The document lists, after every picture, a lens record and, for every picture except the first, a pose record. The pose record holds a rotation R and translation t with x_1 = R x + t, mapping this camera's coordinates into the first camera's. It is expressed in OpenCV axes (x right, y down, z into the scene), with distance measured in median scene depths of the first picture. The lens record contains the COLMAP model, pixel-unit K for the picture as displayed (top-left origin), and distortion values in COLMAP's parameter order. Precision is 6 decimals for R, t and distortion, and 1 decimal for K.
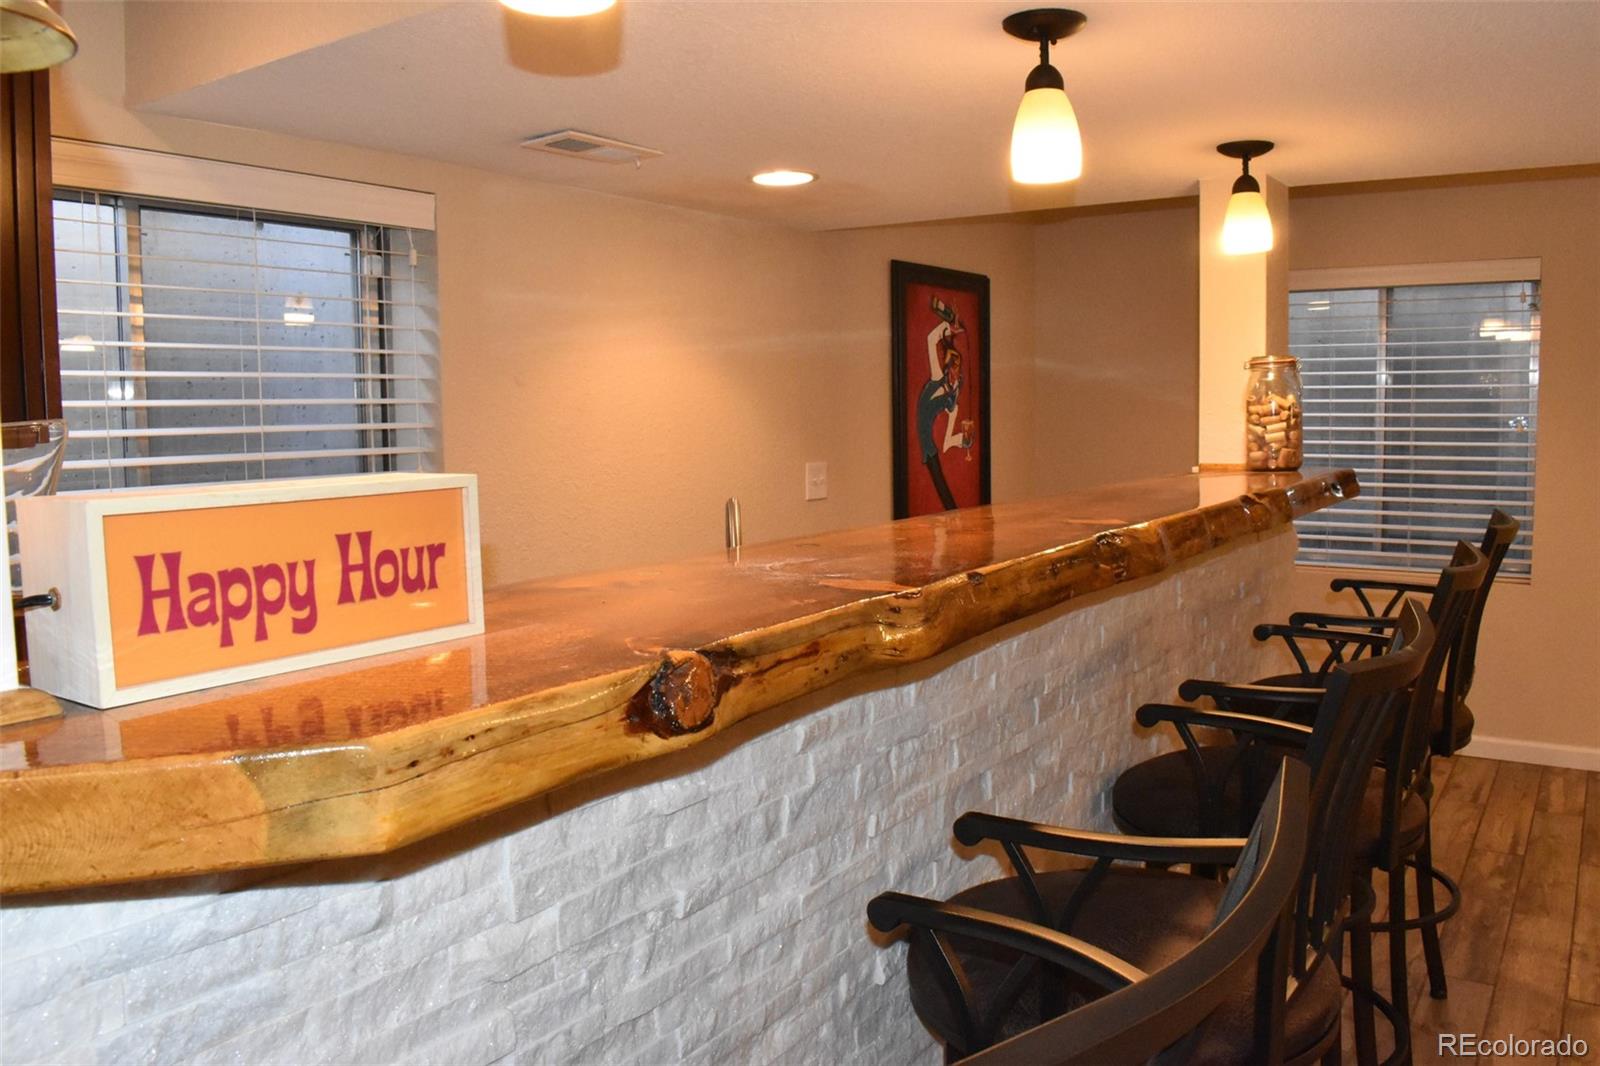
lens RADIAL K [[1239.1, 0, 799.8], [0, 1239.1, 535.2], [0, 0, 1]] dist [-0.089995, -0.009282]
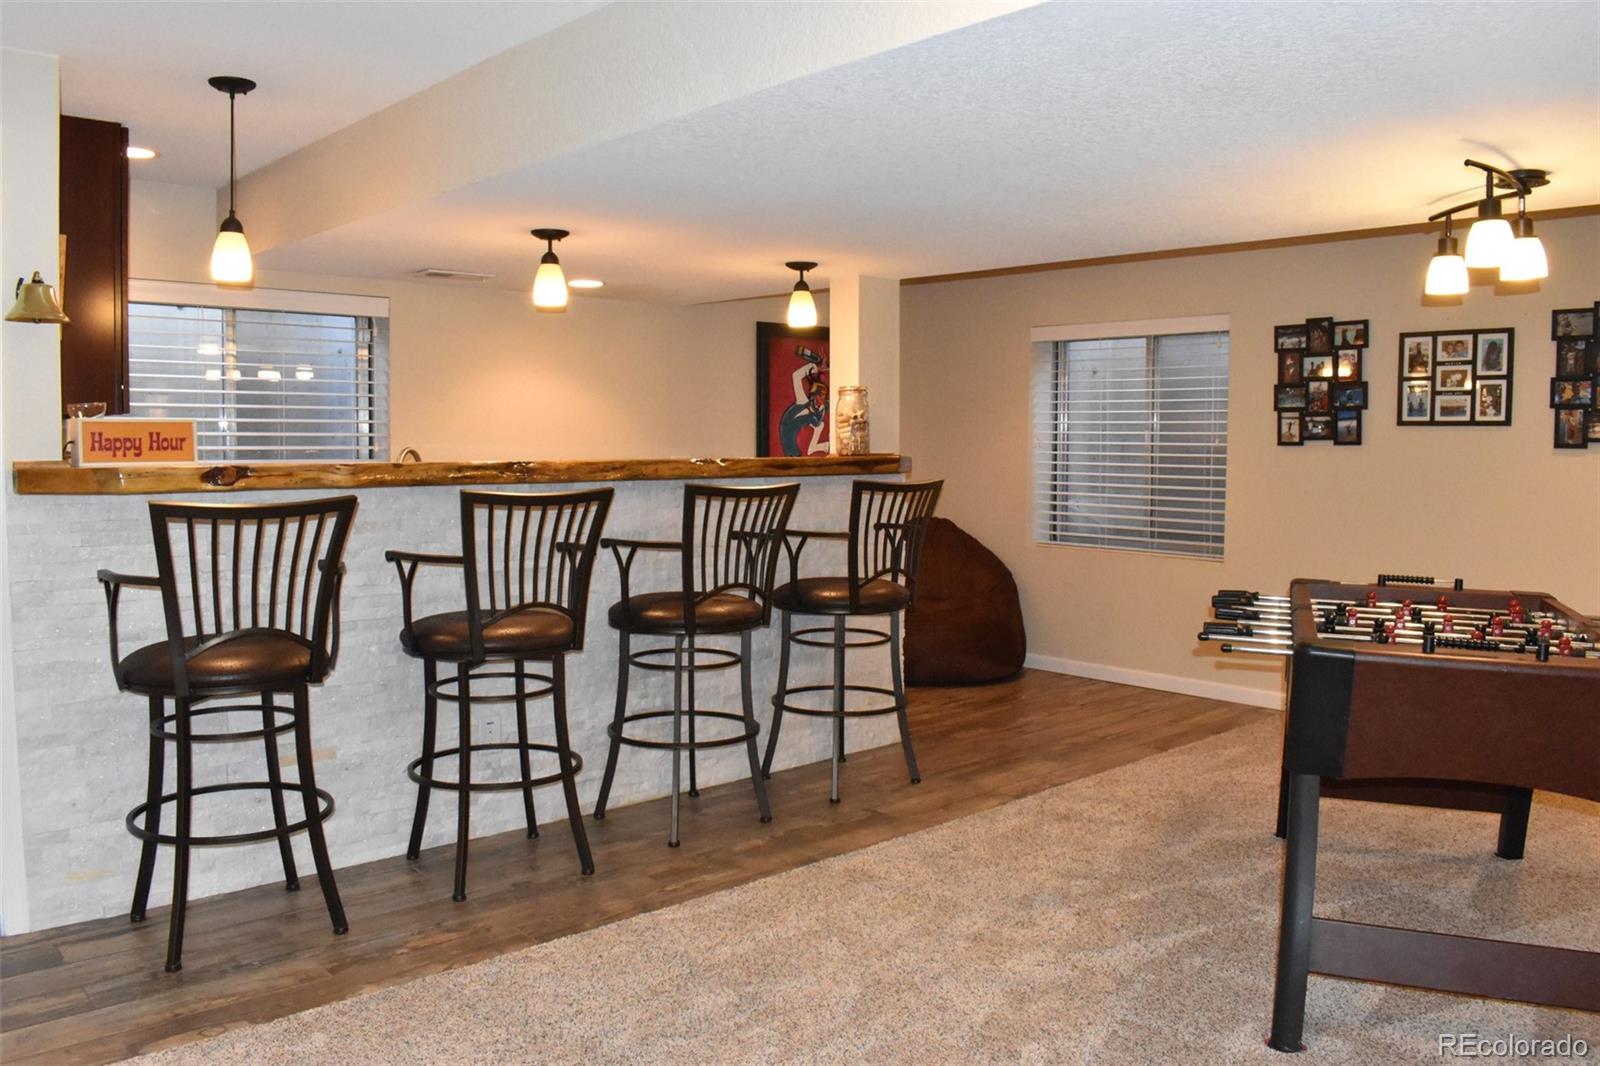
lens RADIAL K [[1239.1, 0, 799.6], [0, 1239.1, 532.0], [0, 0, 1]] dist [-0.089995, -0.009282]
pose [[0.970814, 0.034962, -0.237271, 1.173883], [-0.041839, 0.998836, -0.024007, 0.148969], [0.236156, 0.033234, 0.971147, -1.014218]]
